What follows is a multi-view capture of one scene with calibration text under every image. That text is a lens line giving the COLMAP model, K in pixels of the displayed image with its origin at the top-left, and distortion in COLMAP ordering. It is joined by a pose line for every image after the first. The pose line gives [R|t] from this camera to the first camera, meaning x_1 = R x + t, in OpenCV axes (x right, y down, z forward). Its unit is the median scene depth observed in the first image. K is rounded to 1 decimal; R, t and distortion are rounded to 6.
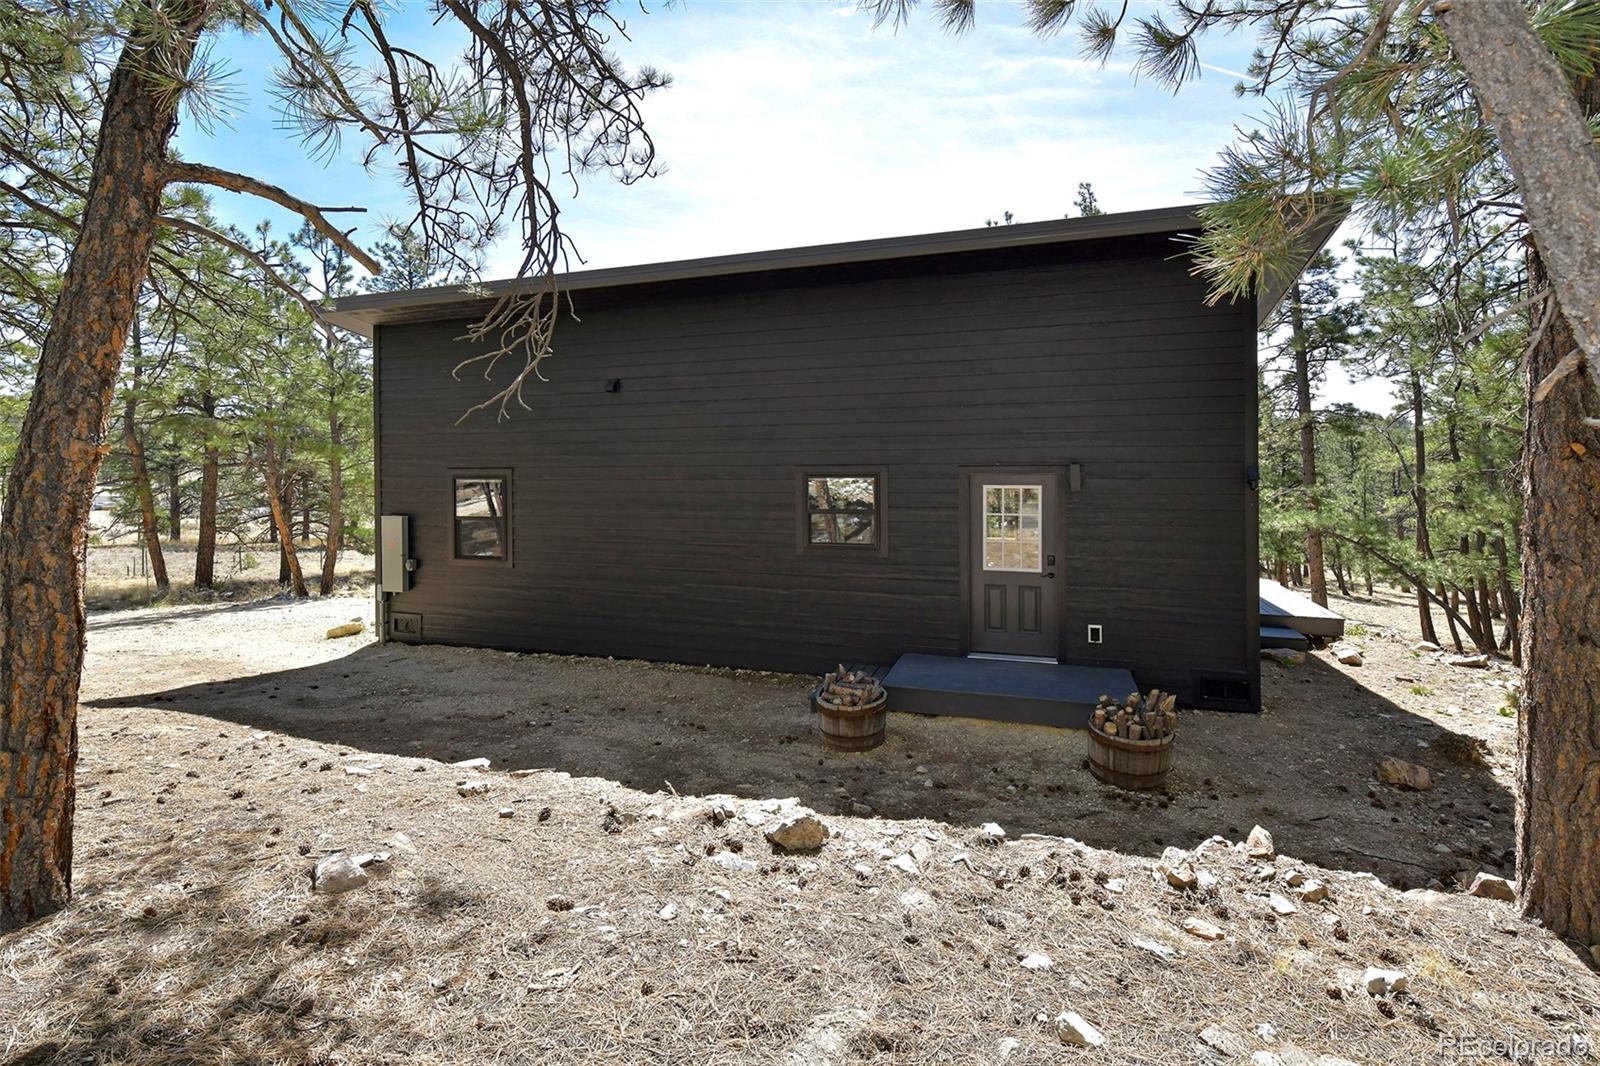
lens RADIAL K [[771.5, 0, 728.5], [0, 771.5, 460.0], [0, 0, 1]] dist [-0.001090, 0.000650]
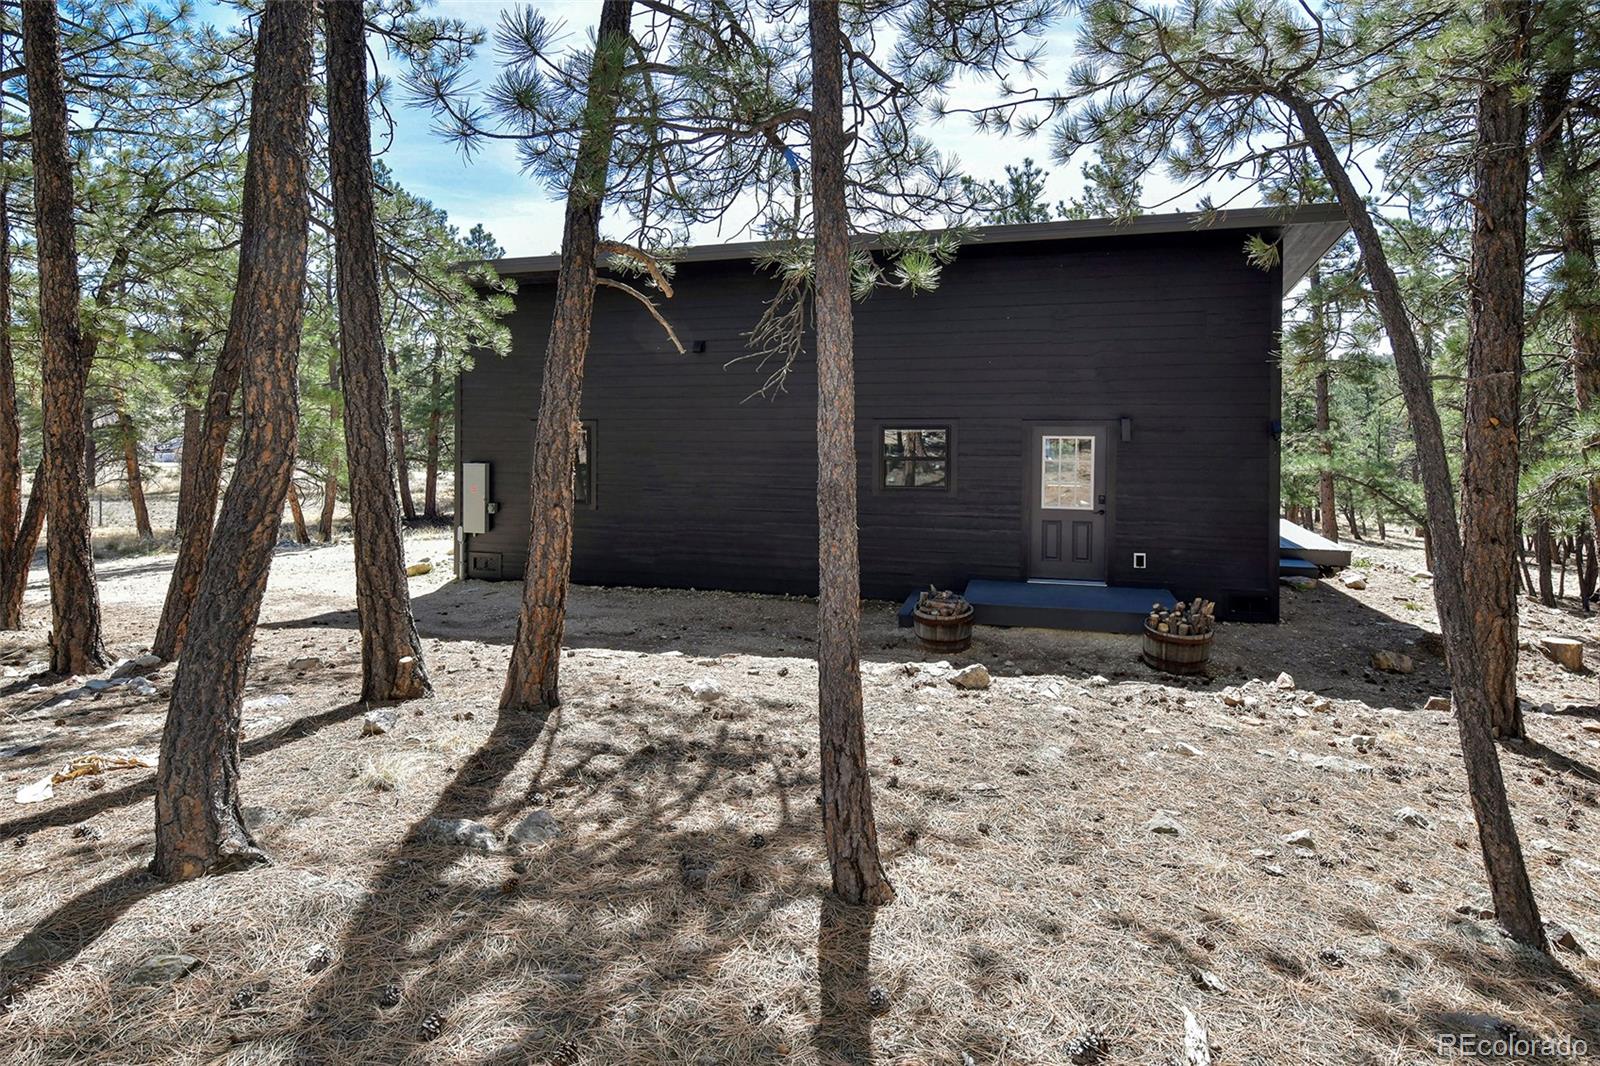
lens RADIAL K [[834.8, 0, 690.4], [0, 834.8, 426.9], [0, 0, 1]] dist [0.007438, -0.001752]
pose [[0.999993, -0.003558, -0.001303, -0.204799], [0.003598, 0.999482, 0.031968, -0.023798], [0.001188, -0.031973, 0.999488, -0.271312]]
